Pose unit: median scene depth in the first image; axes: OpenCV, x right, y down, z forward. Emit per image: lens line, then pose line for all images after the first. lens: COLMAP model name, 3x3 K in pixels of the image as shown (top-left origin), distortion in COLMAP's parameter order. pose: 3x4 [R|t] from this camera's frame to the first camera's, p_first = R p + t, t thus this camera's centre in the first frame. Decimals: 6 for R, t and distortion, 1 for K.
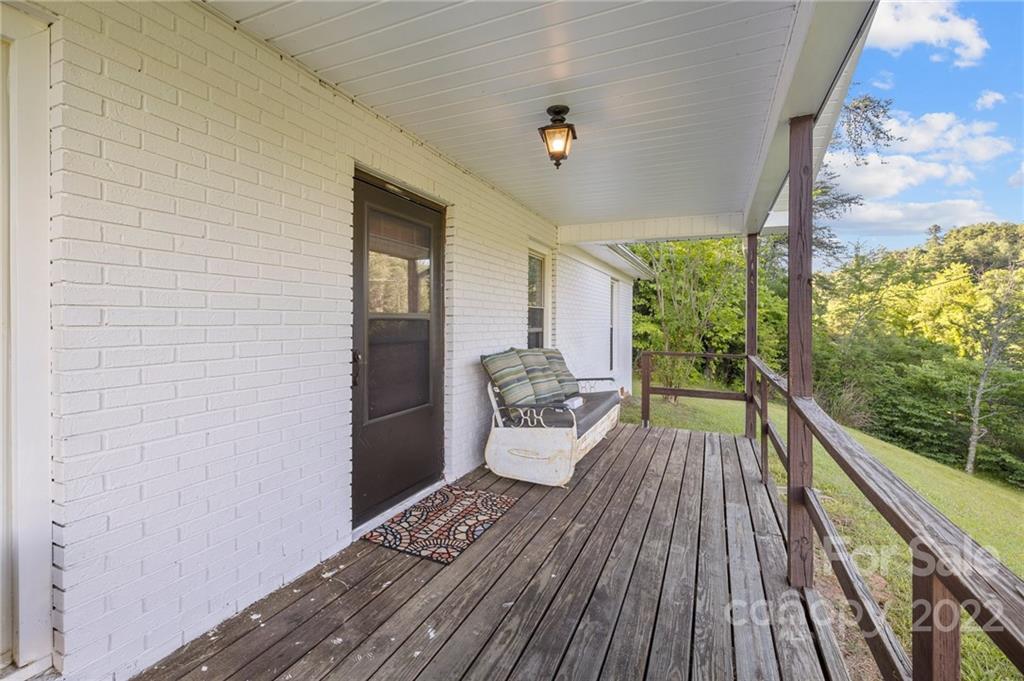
lens RADIAL K [[434.1, 0, 507.3], [0, 434.1, 328.9], [0, 0, 1]] dist [0.001893, -0.000021]
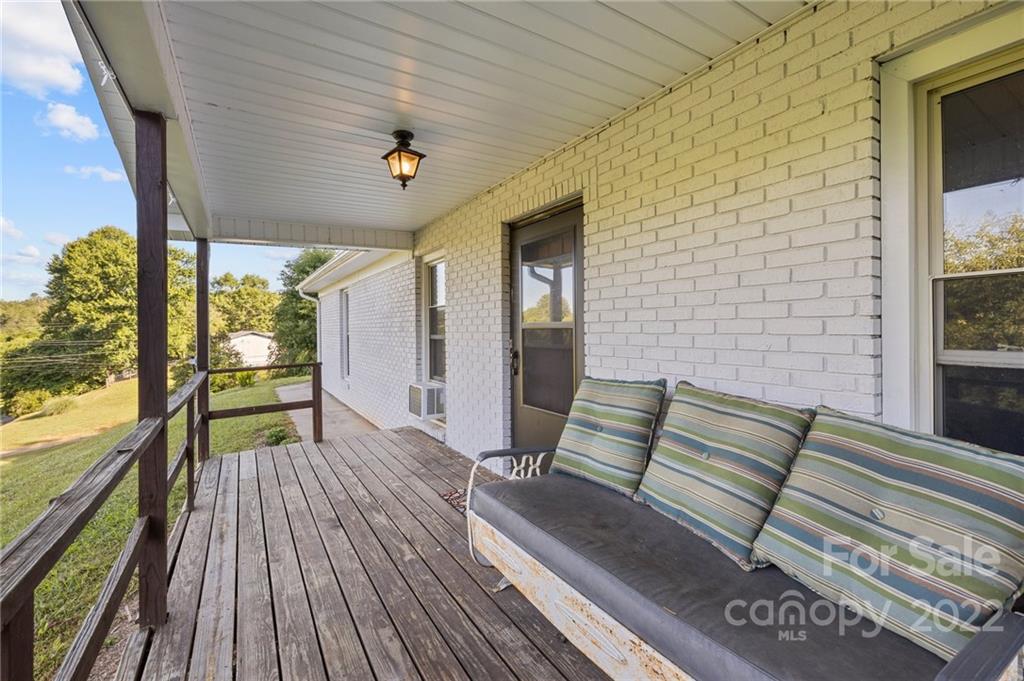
lens RADIAL K [[434.1, 0, 507.3], [0, 434.1, 328.9], [0, 0, 1]] dist [0.001893, -0.000021]
pose [[-0.547311, 0.005297, -0.836912, 0.823912], [-0.005054, 0.999941, 0.009633, -0.032015], [0.836914, 0.009502, -0.547252, 1.694675]]
